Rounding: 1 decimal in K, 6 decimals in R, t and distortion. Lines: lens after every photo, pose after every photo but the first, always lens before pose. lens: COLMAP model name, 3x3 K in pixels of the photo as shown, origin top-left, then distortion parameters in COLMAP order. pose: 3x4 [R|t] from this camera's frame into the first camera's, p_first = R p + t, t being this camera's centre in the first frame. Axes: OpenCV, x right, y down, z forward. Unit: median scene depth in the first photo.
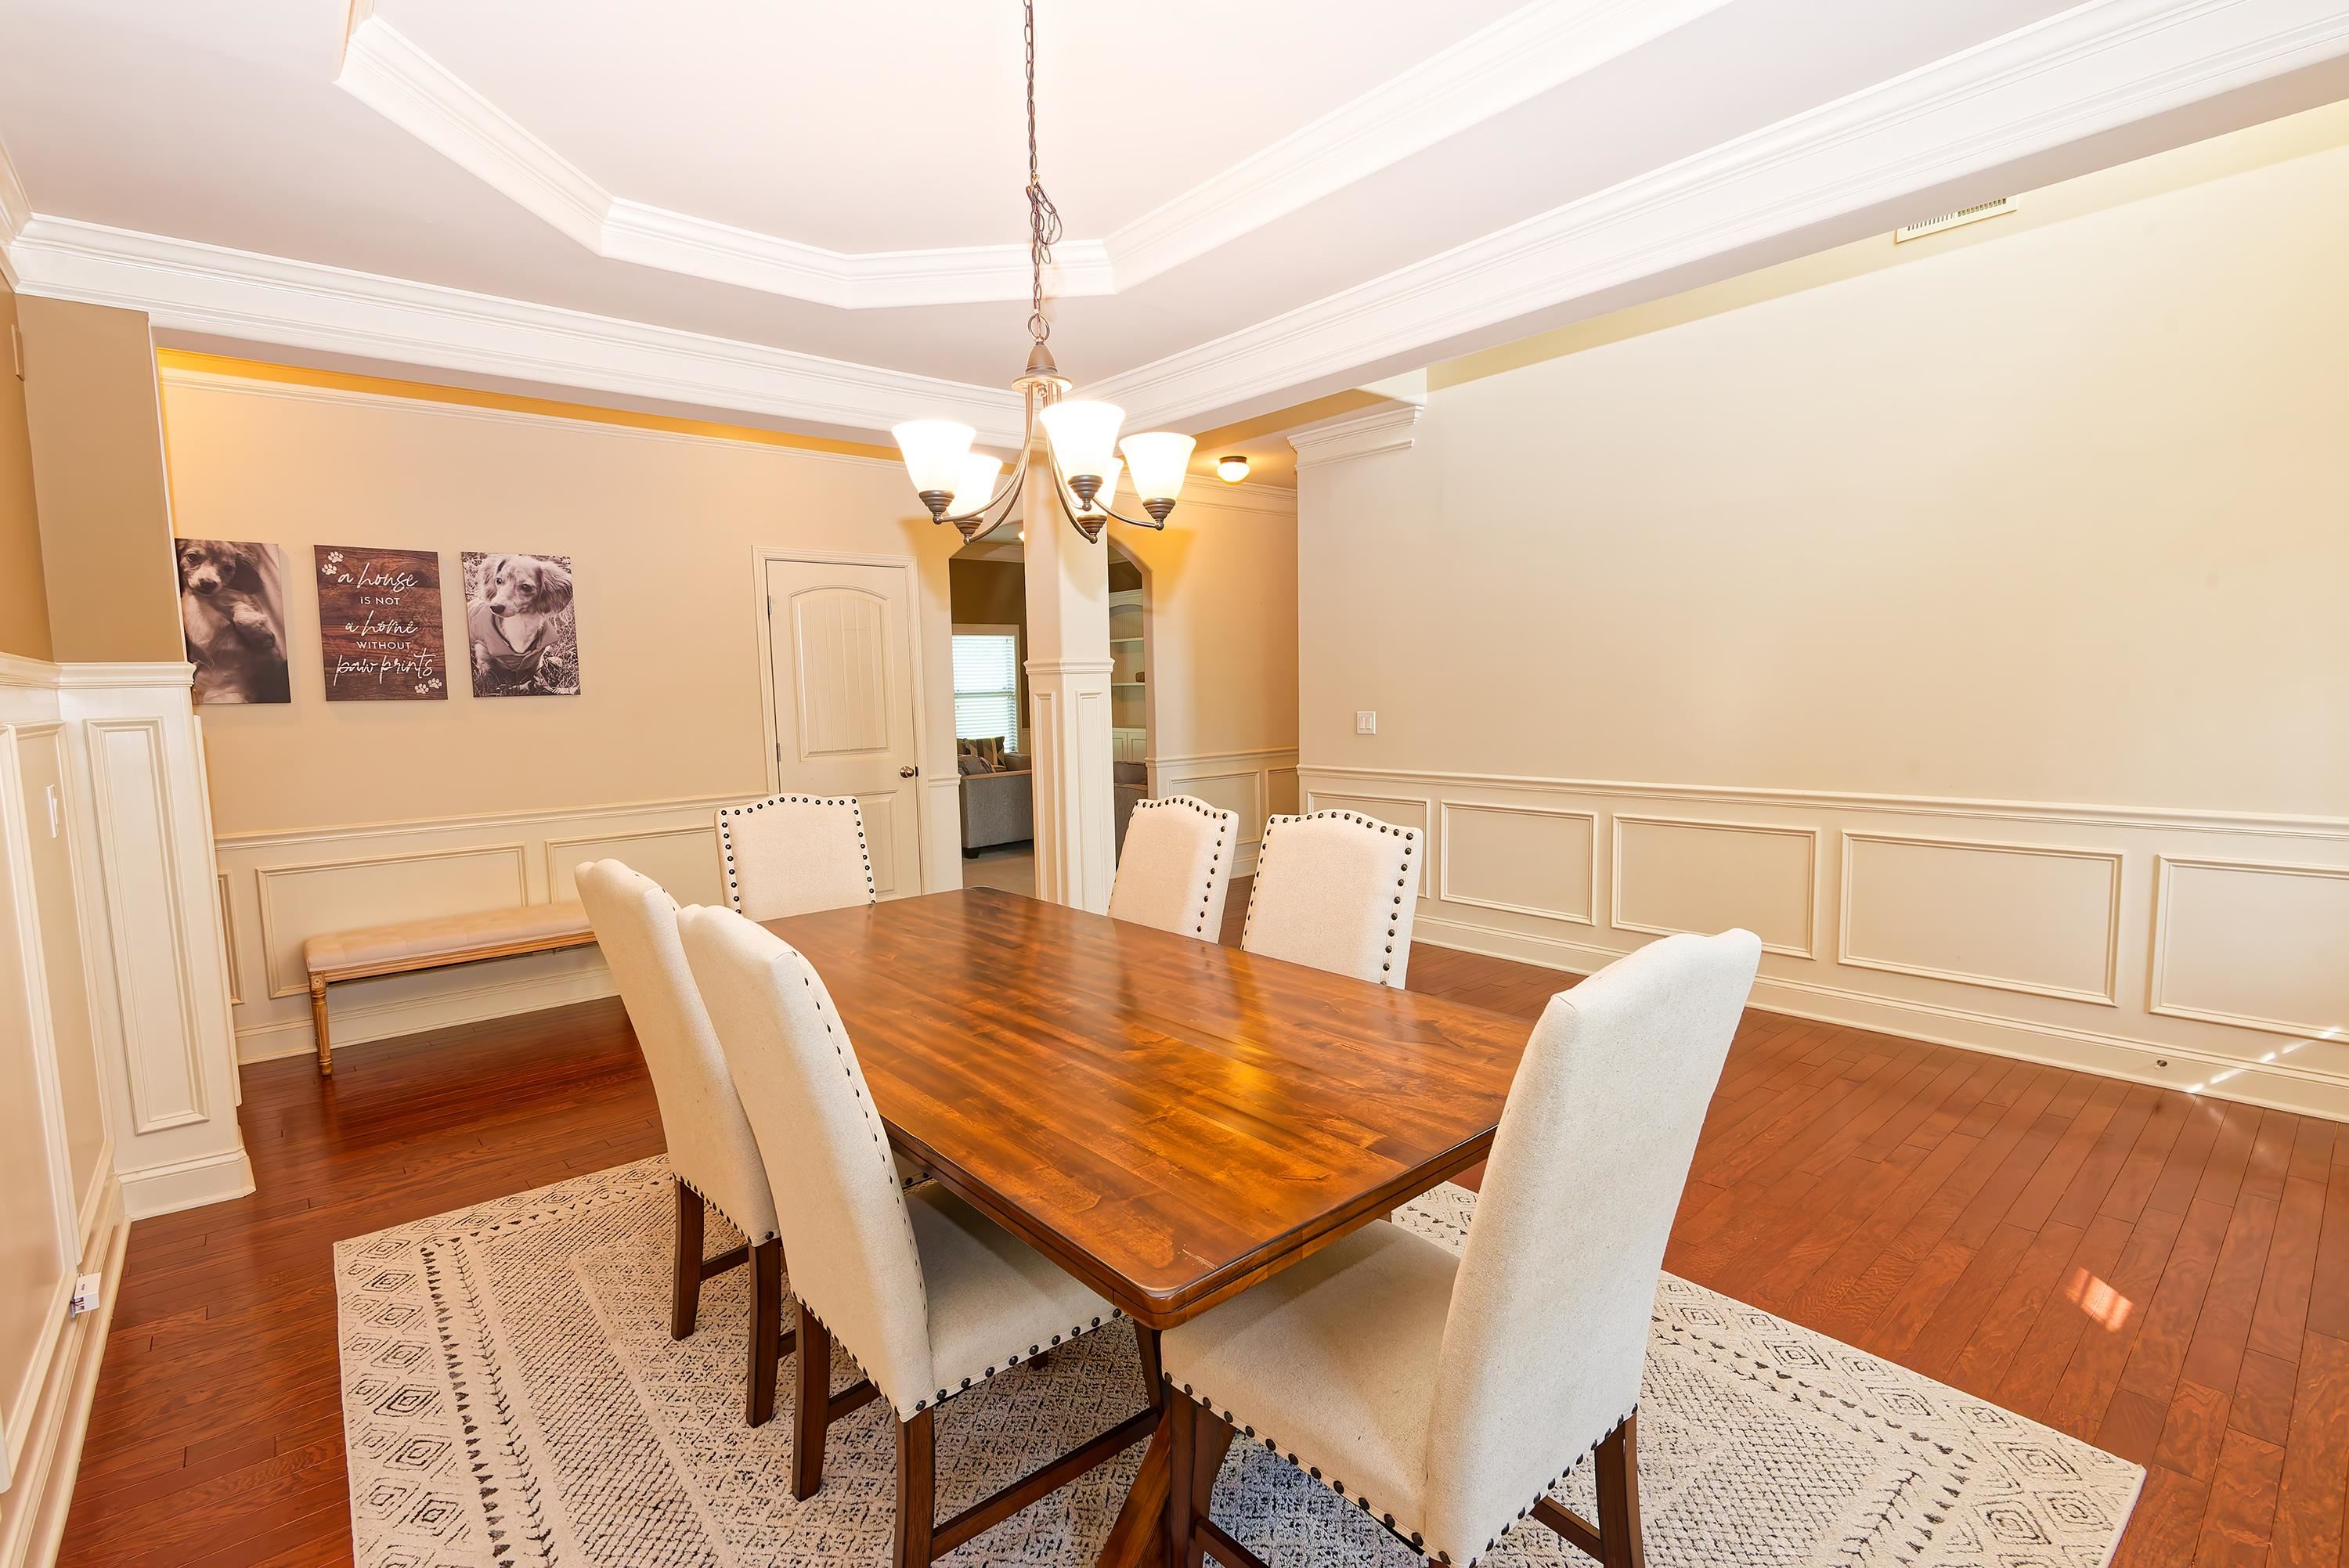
lens RADIAL K [[1067.9, 0, 1165.4], [0, 1067.9, 773.6], [0, 0, 1]] dist [-0.000038, -0.005958]
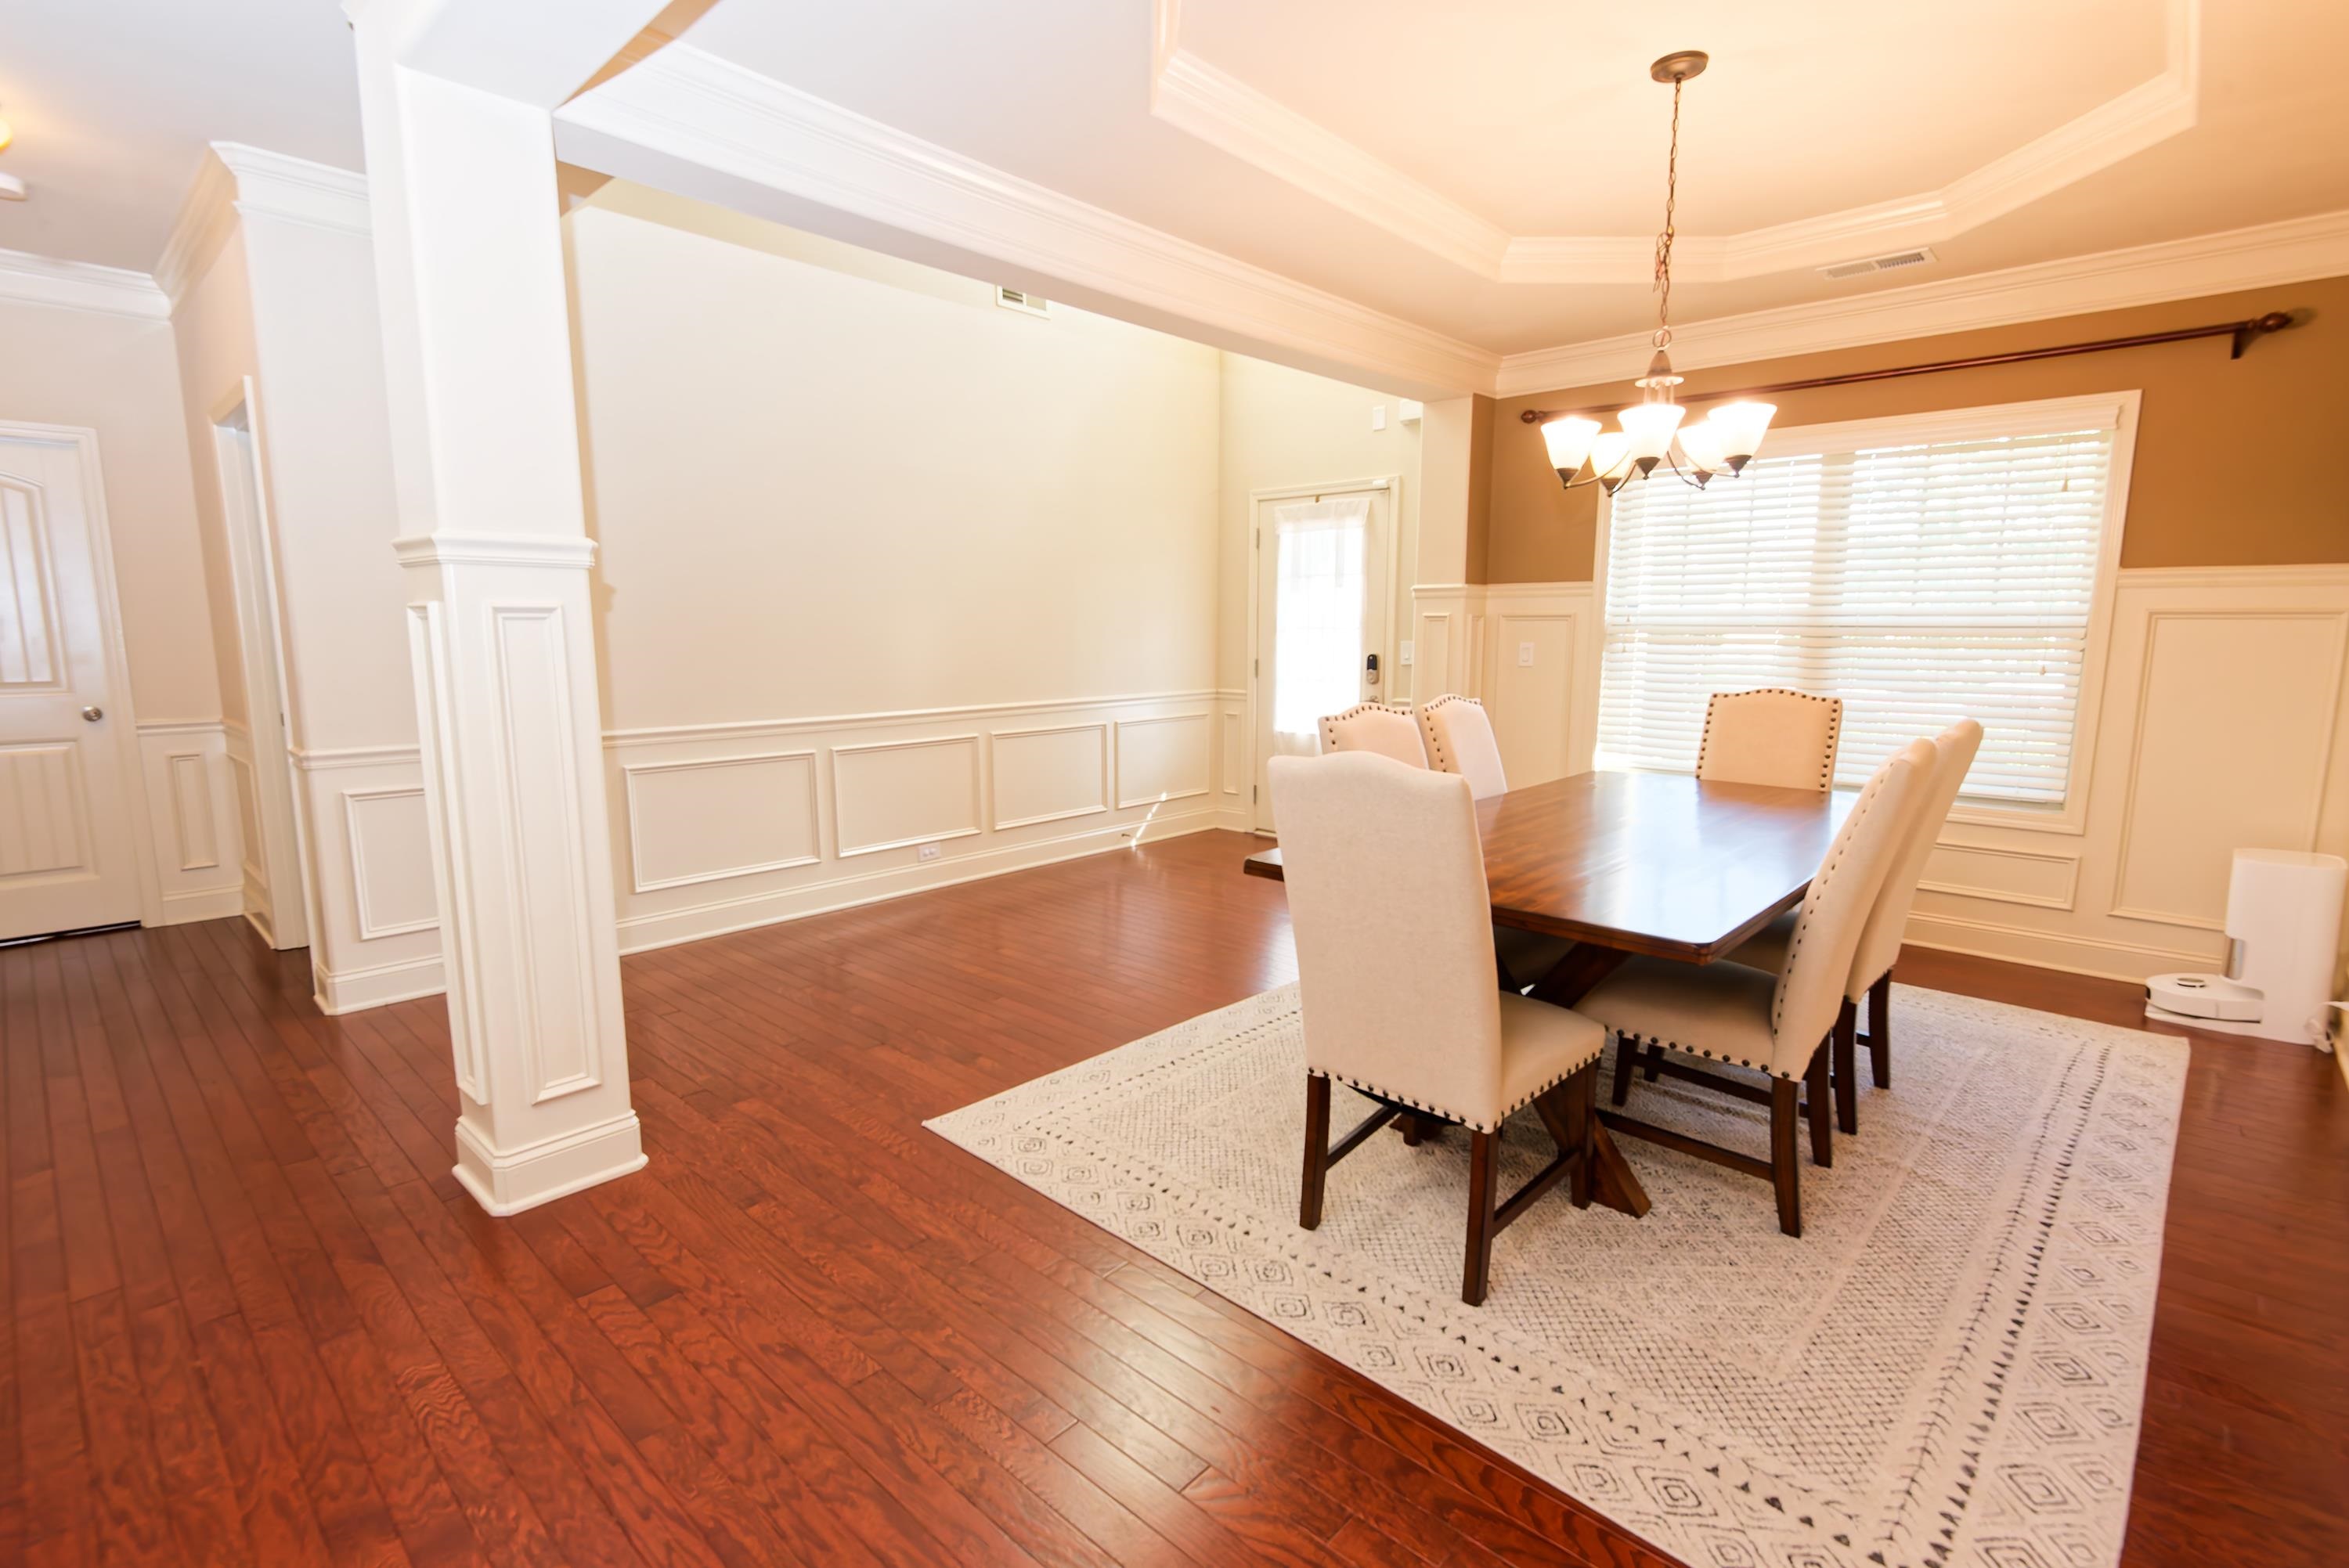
lens RADIAL K [[1067.9, 0, 1156.0], [0, 1067.9, 796.9], [0, 0, 1]] dist [-0.000038, -0.005958]
pose [[-0.096574, -0.134855, 0.986148, -1.359536], [0.089751, 0.985563, 0.143565, -0.079834], [-0.991271, 0.102373, -0.083076, 1.668675]]
